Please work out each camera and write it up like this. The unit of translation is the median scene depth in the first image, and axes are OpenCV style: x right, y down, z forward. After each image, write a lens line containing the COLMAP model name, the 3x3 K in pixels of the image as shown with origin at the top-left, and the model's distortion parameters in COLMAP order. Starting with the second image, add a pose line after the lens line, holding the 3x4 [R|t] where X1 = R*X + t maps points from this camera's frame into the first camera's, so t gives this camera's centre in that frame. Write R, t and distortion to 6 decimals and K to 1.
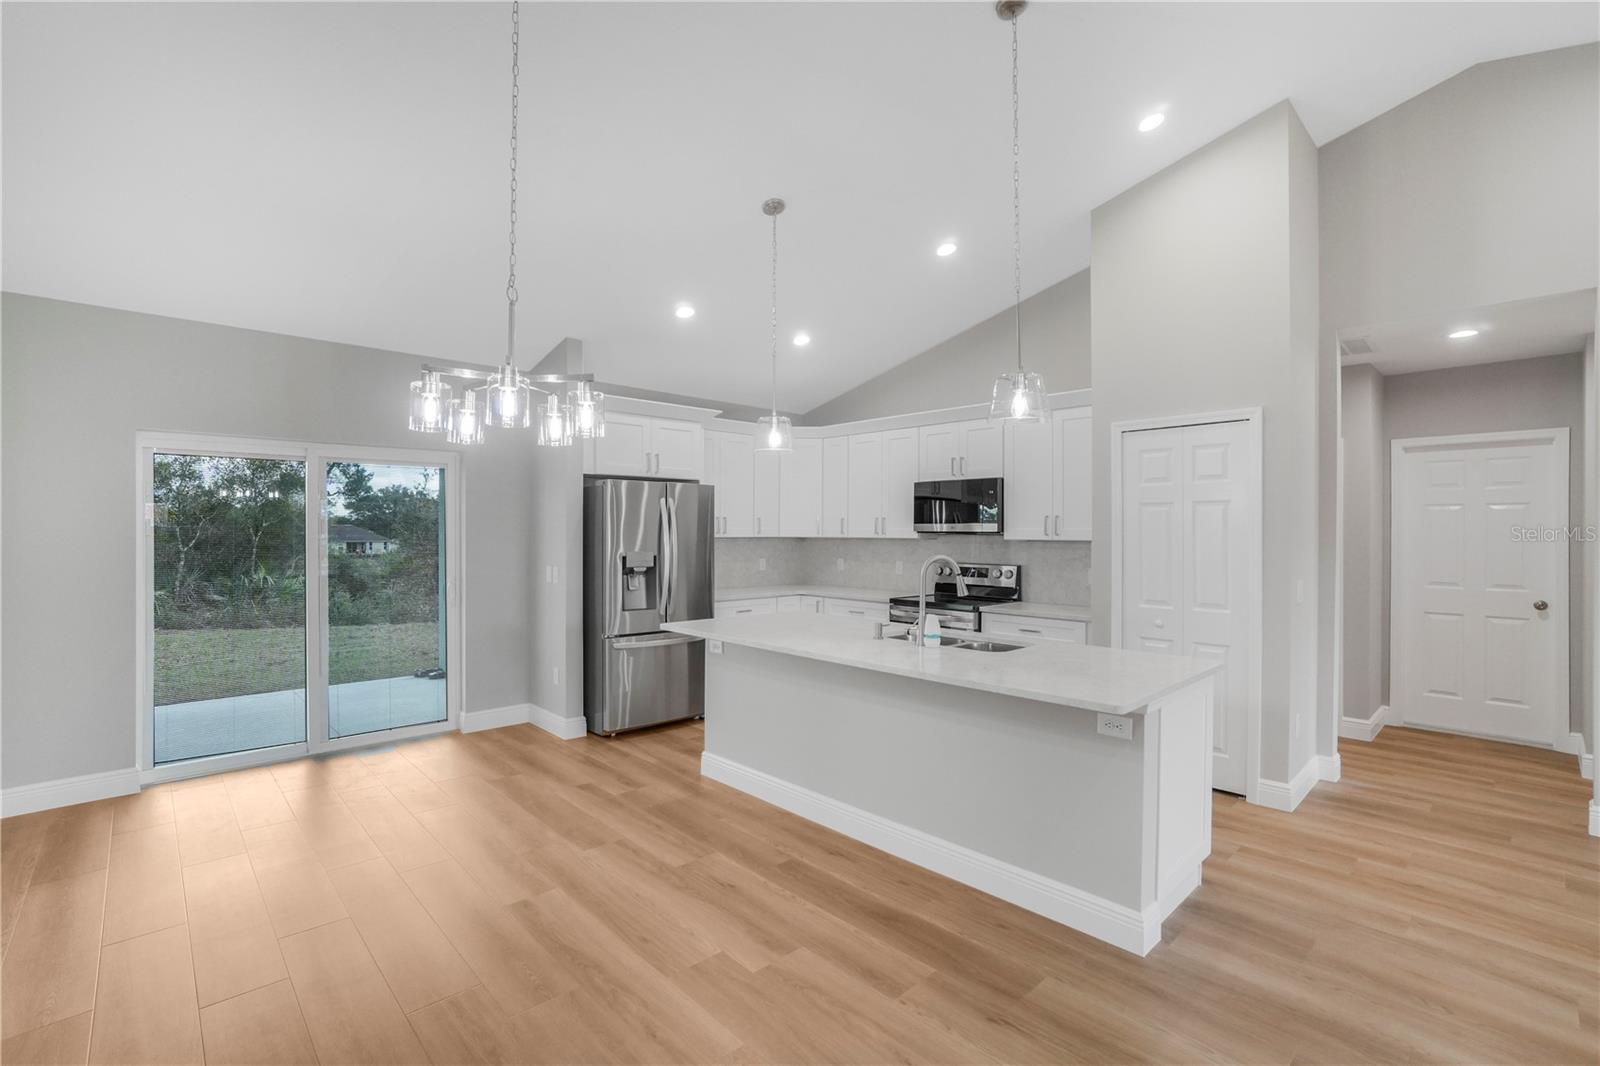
lens RADIAL K [[728.0, 0, 796.4], [0, 728.0, 539.3], [0, 0, 1]] dist [-0.039590, 0.000274]
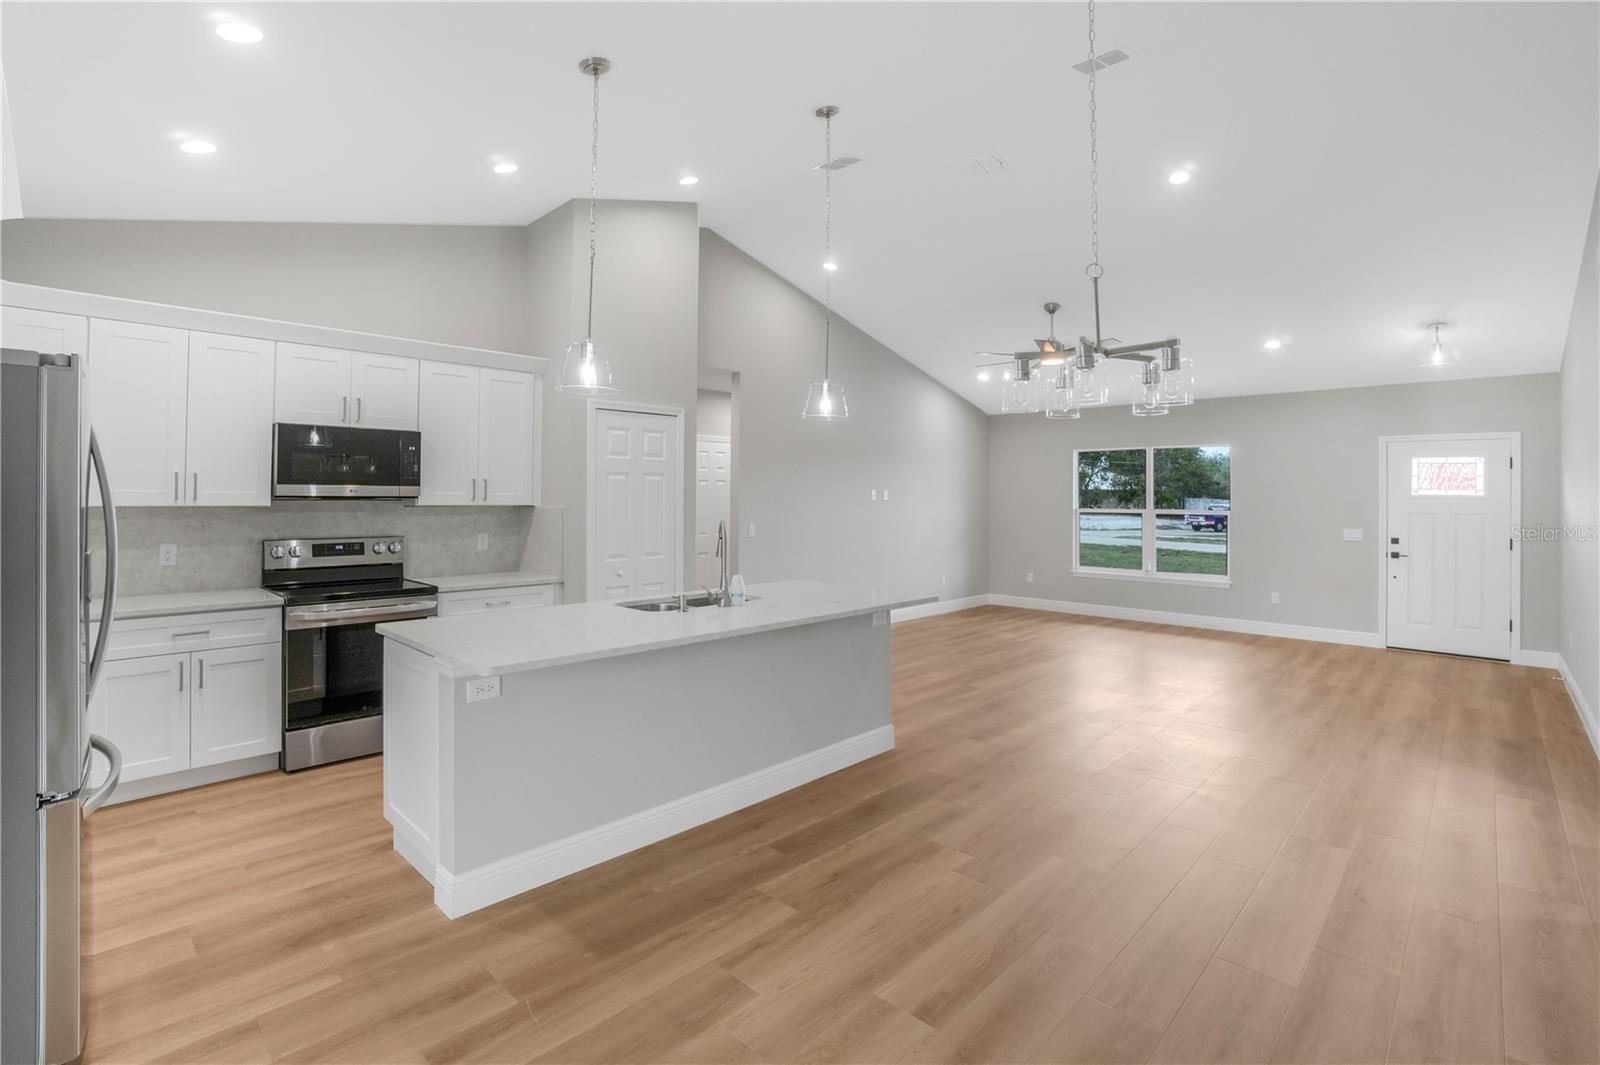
lens RADIAL K [[731.6, 0, 800.2], [0, 731.6, 492.3], [0, 0, 1]] dist [-0.041750, 0.000198]
pose [[-0.051335, 0.001787, 0.998680, -0.900343], [0.003955, 0.999991, -0.001586, -0.018887], [-0.998674, 0.003868, -0.051341, 0.946734]]
